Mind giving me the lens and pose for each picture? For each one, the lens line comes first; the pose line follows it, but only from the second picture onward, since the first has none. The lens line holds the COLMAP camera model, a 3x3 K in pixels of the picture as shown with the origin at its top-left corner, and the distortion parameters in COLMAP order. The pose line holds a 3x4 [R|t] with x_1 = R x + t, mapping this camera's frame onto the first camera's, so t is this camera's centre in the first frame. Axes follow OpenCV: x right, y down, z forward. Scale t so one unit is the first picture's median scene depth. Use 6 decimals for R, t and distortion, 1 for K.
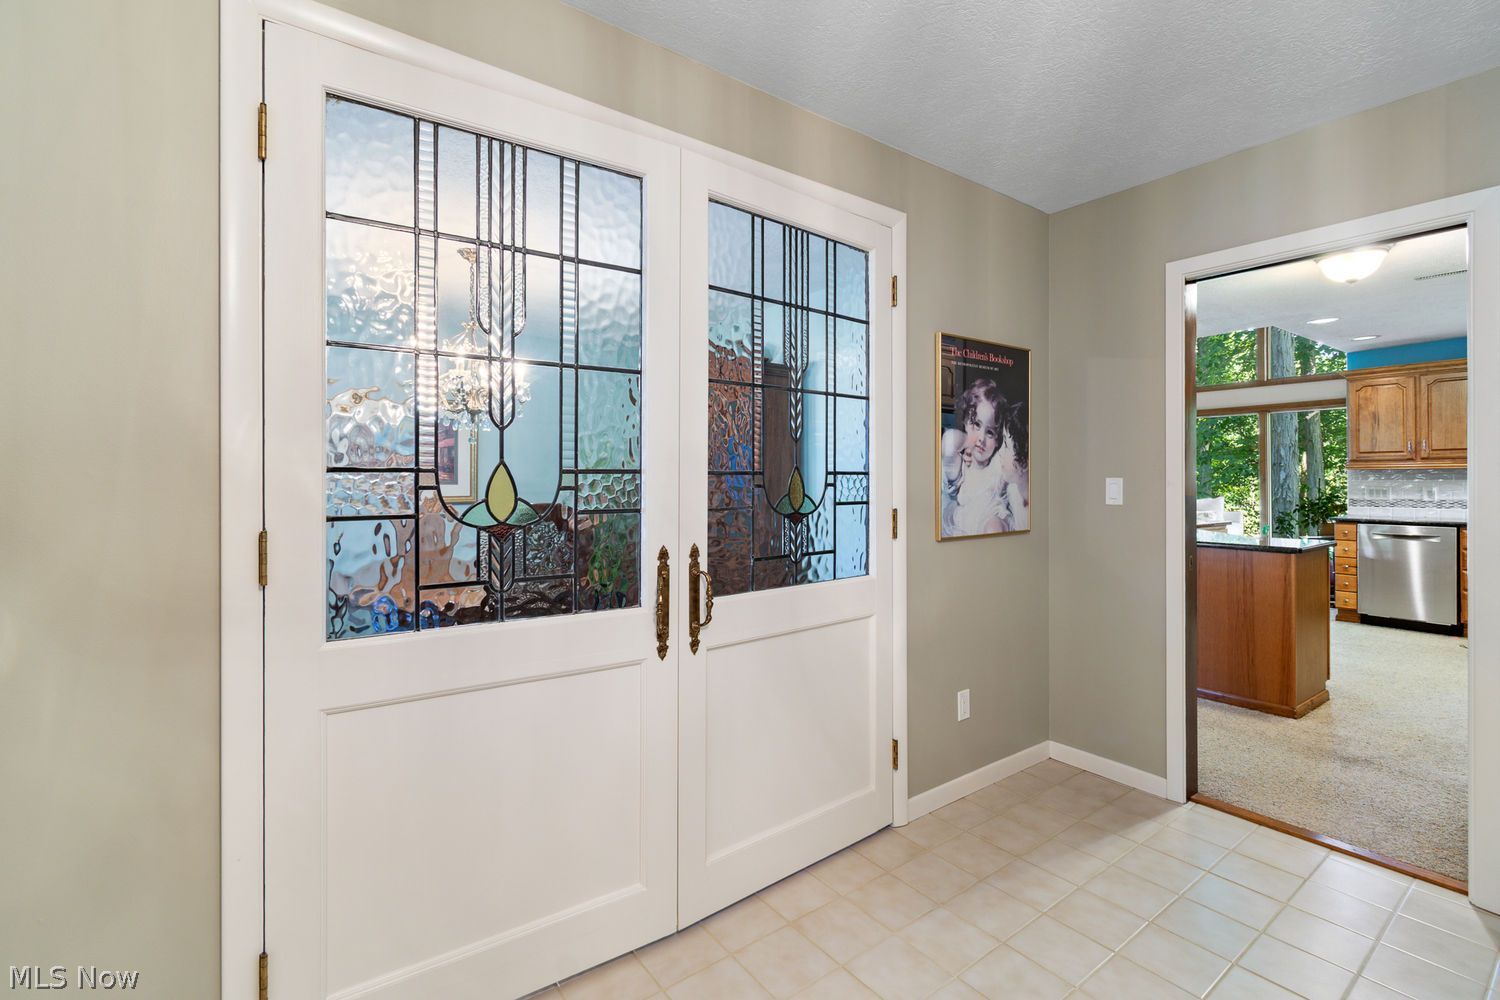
lens RADIAL K [[671.8, 0, 753.1], [0, 671.8, 479.5], [0, 0, 1]] dist [-0.000342, -0.000206]
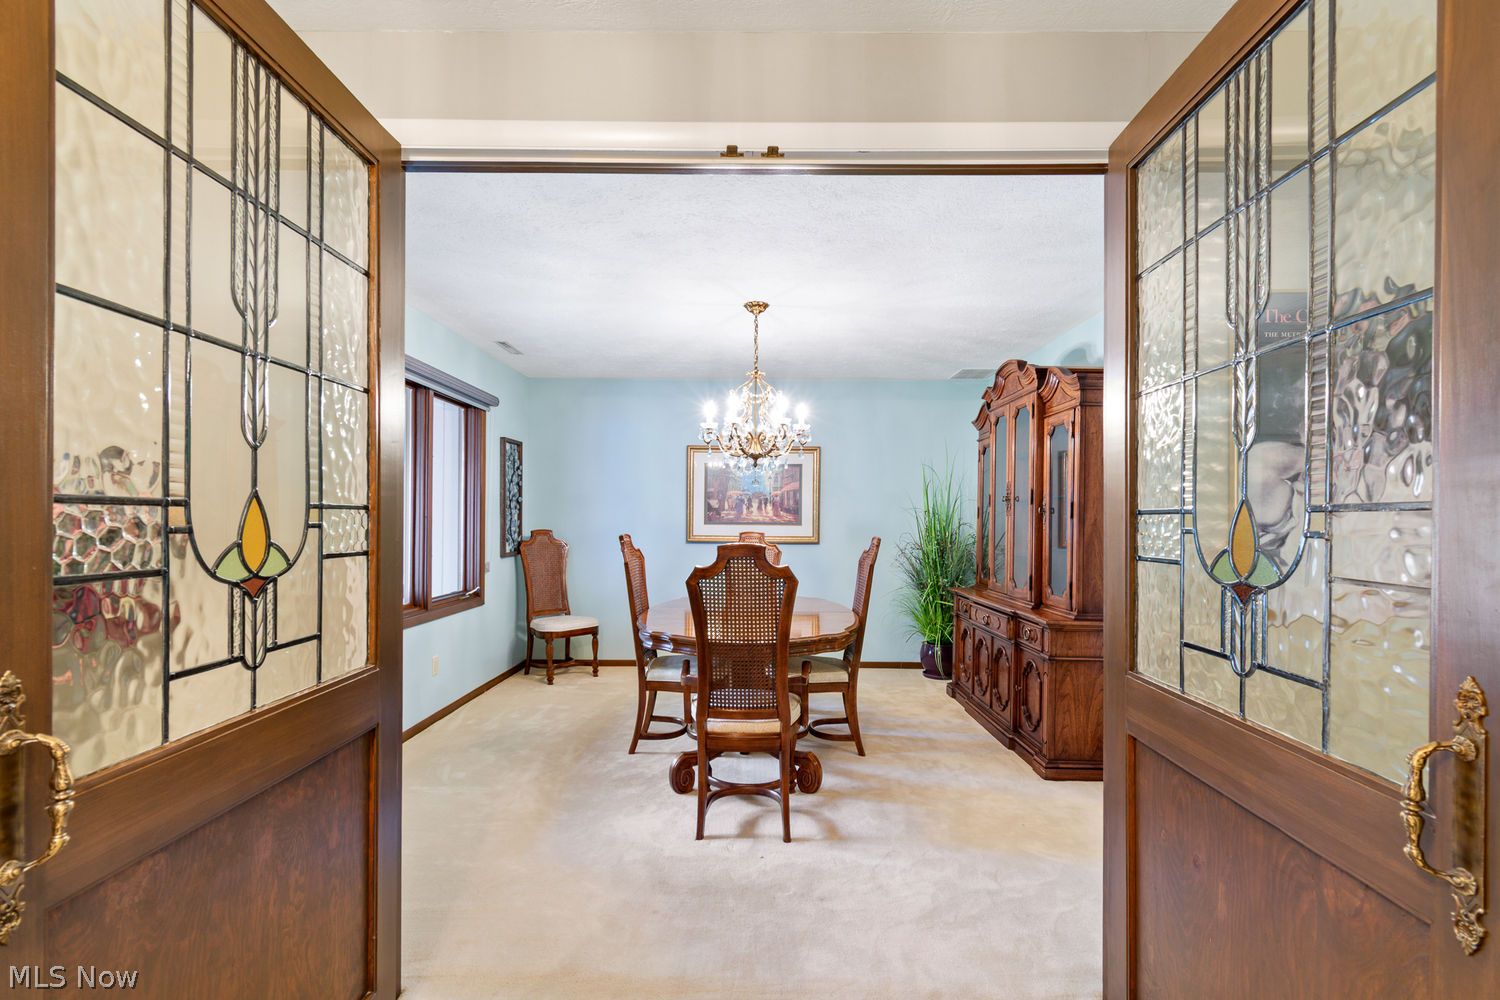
lens RADIAL K [[672.4, 0, 751.9], [0, 672.4, 517.3], [0, 0, 1]] dist [0.027526, -0.000008]
pose [[0.800826, 0.003210, -0.598888, 0.221065], [-0.007102, 0.999966, -0.004137, -0.000020], [0.598855, 0.007566, 0.800822, 0.157939]]
